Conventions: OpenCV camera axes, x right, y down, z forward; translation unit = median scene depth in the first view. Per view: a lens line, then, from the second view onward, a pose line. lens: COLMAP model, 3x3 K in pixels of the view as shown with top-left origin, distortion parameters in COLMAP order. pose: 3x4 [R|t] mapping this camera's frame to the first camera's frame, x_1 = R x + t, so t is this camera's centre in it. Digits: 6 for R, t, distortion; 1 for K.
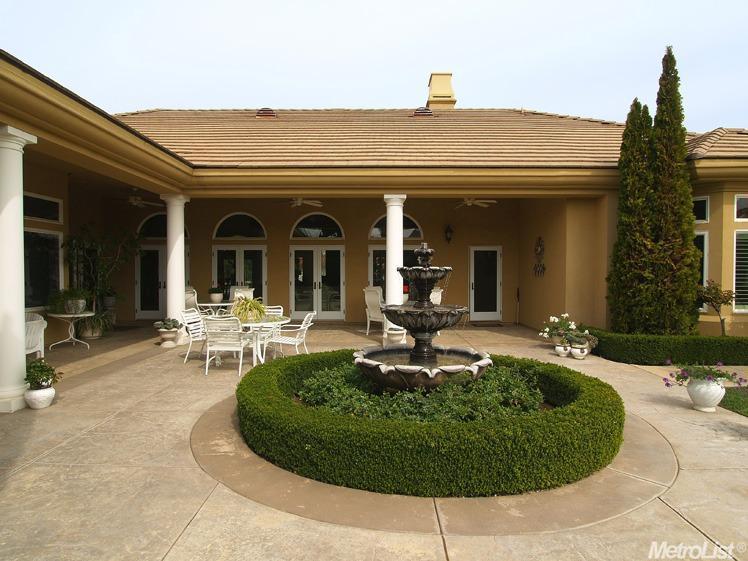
lens RADIAL K [[462.2, 0, 374.1], [0, 462.2, 279.3], [0, 0, 1]] dist [-0.009027, -0.000714]
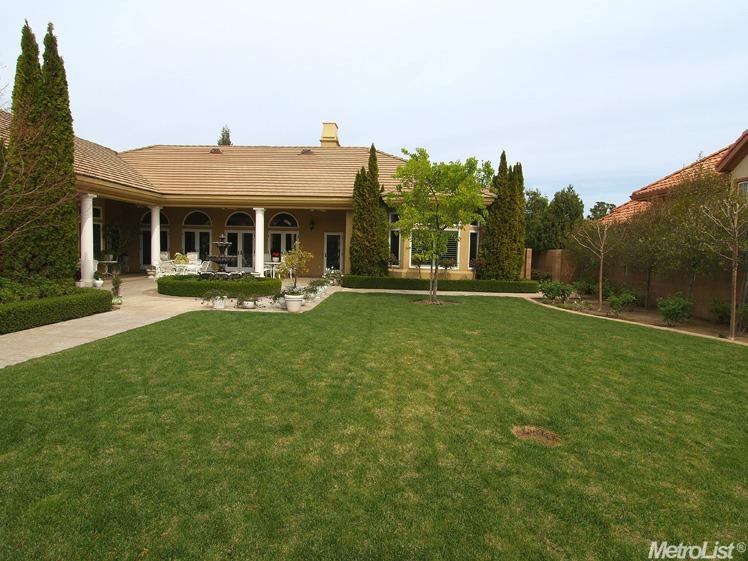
lens RADIAL K [[462.2, 0, 374.3], [0, 462.2, 278.8], [0, 0, 1]] dist [-0.009027, -0.000714]
pose [[0.998813, 0.025116, -0.041744, 0.639314], [-0.023170, 0.998652, 0.046450, 0.024869], [0.042855, -0.045428, 0.998048, -1.026972]]
